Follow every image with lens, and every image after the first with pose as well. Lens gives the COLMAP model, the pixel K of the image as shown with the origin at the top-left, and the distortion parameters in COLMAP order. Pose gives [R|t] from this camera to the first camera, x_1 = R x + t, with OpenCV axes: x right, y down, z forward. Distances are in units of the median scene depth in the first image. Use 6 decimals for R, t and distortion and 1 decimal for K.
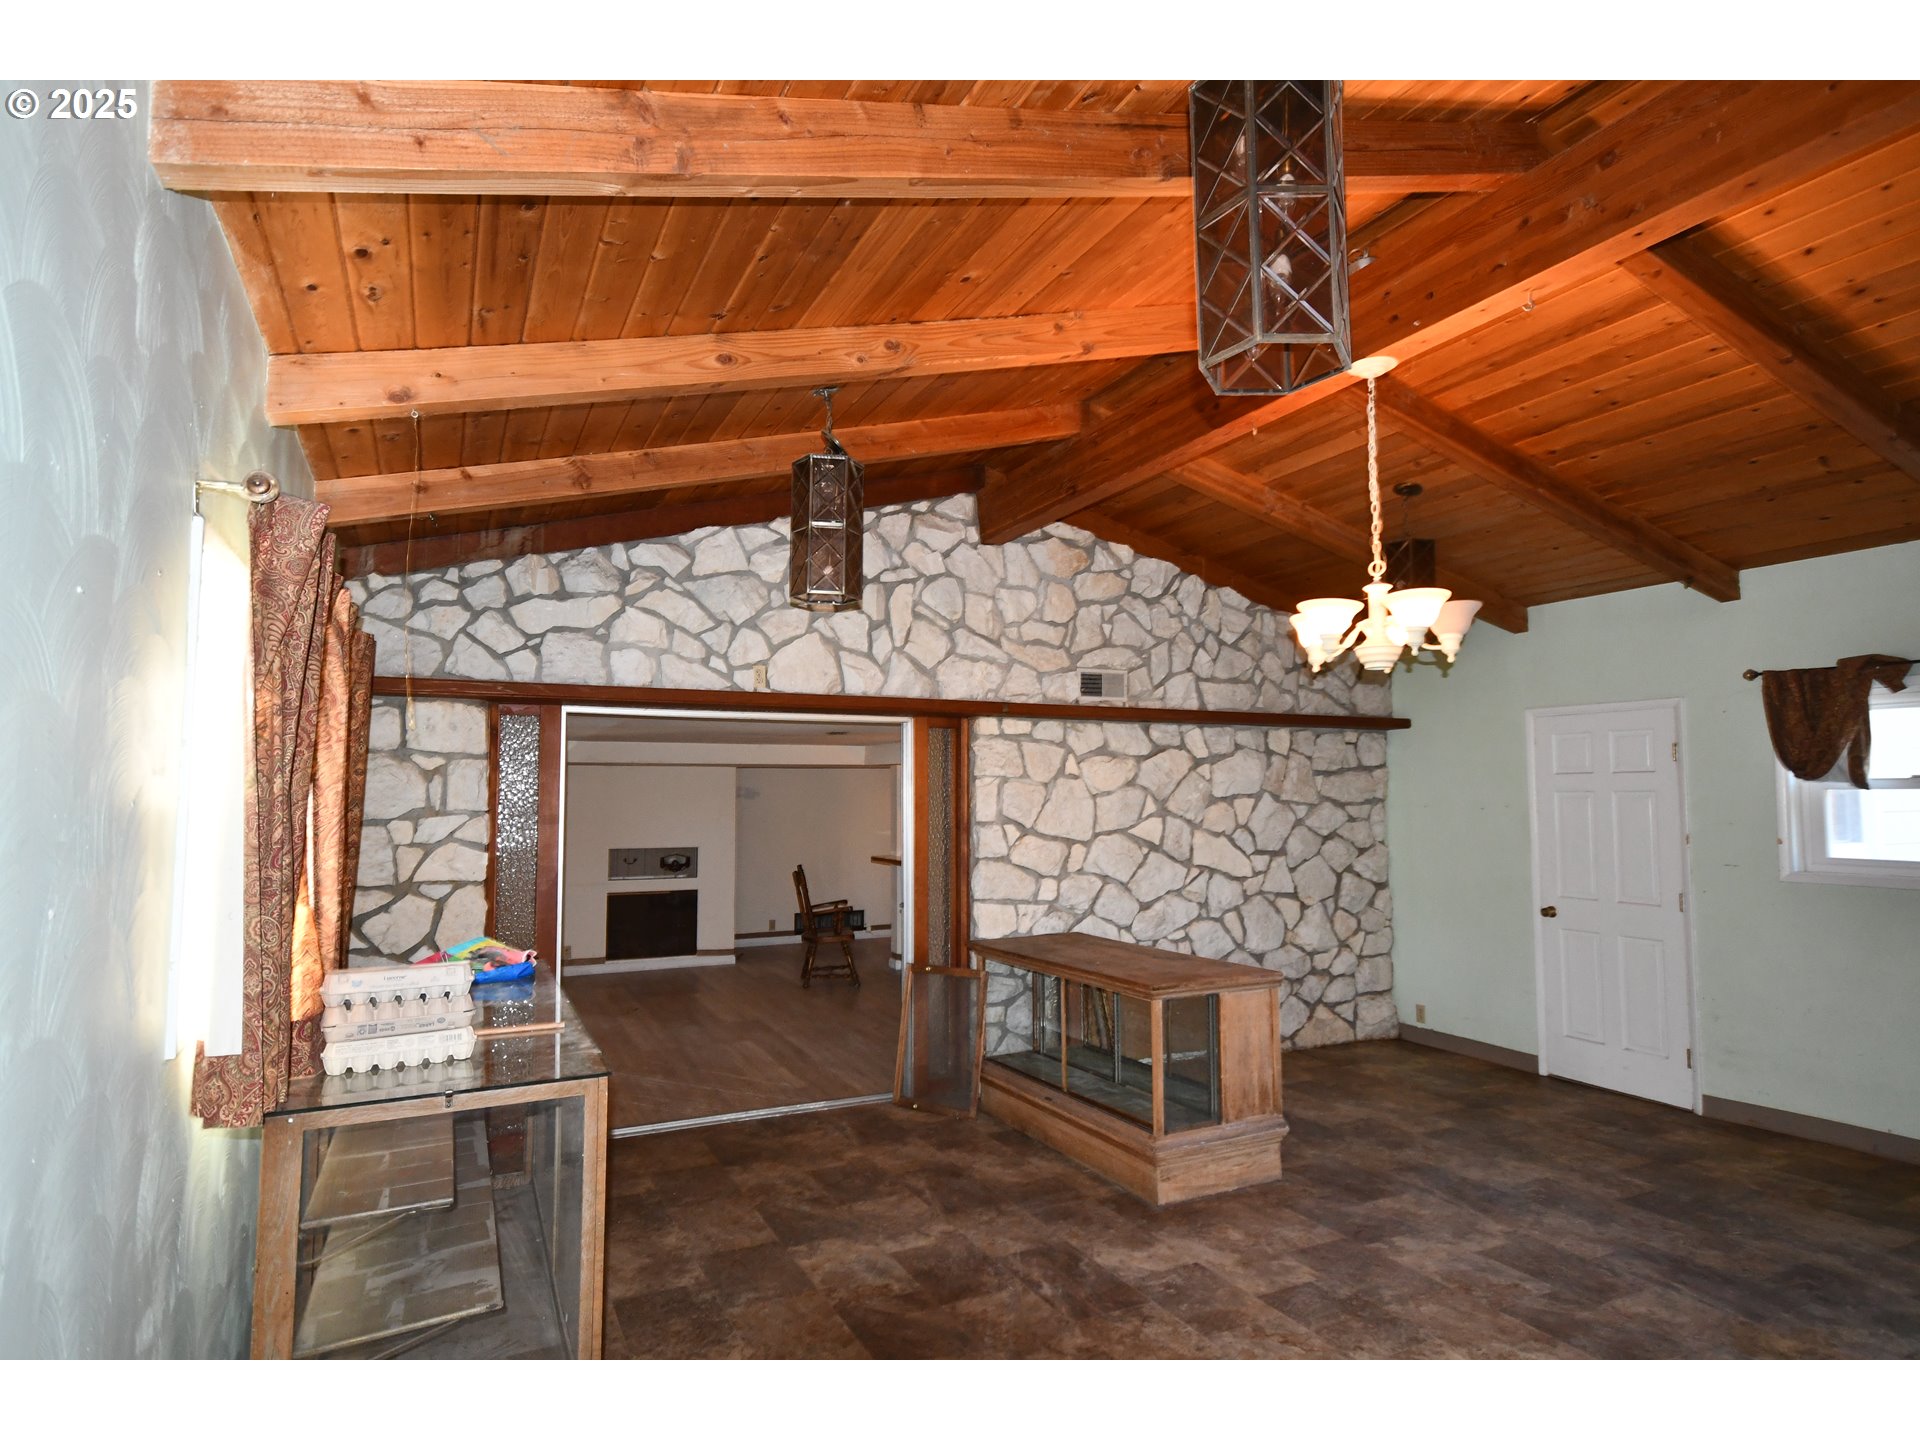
lens RADIAL K [[1034.5, 0, 956.9], [0, 1034.5, 727.7], [0, 0, 1]] dist [0.003750, -0.000197]
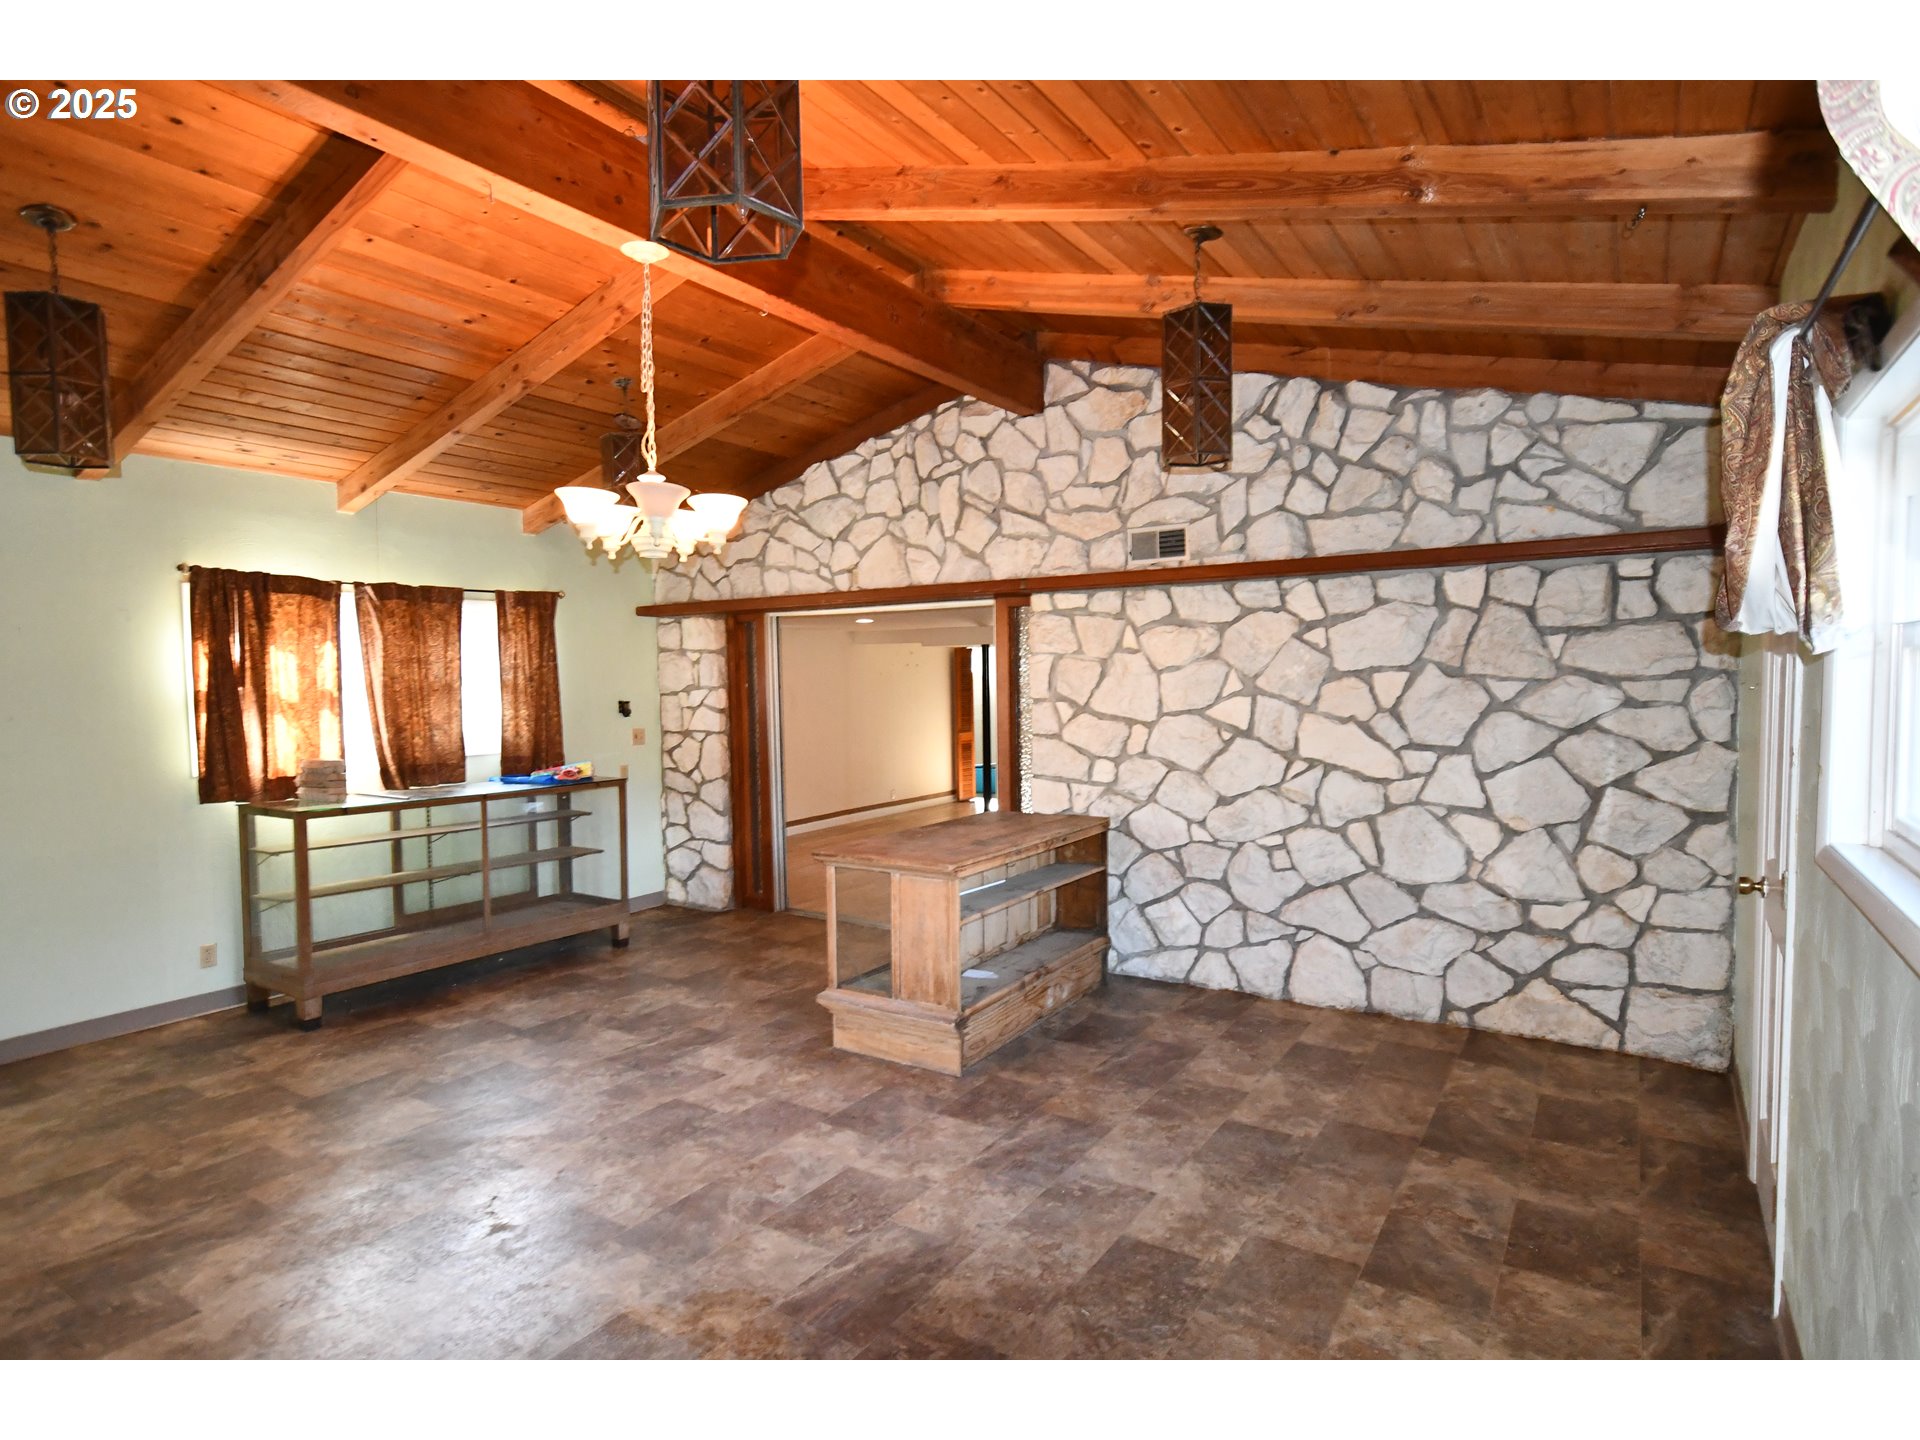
lens RADIAL K [[1064.4, 0, 960.0], [0, 1064.4, 720.0], [0, 0, 1]] dist [0.016047, 0.000186]
pose [[0.507815, 0.034864, -0.860761, 0.834828], [0.073621, 0.993769, 0.083685, 0.018224], [0.858315, -0.105867, 0.502084, 0.391161]]
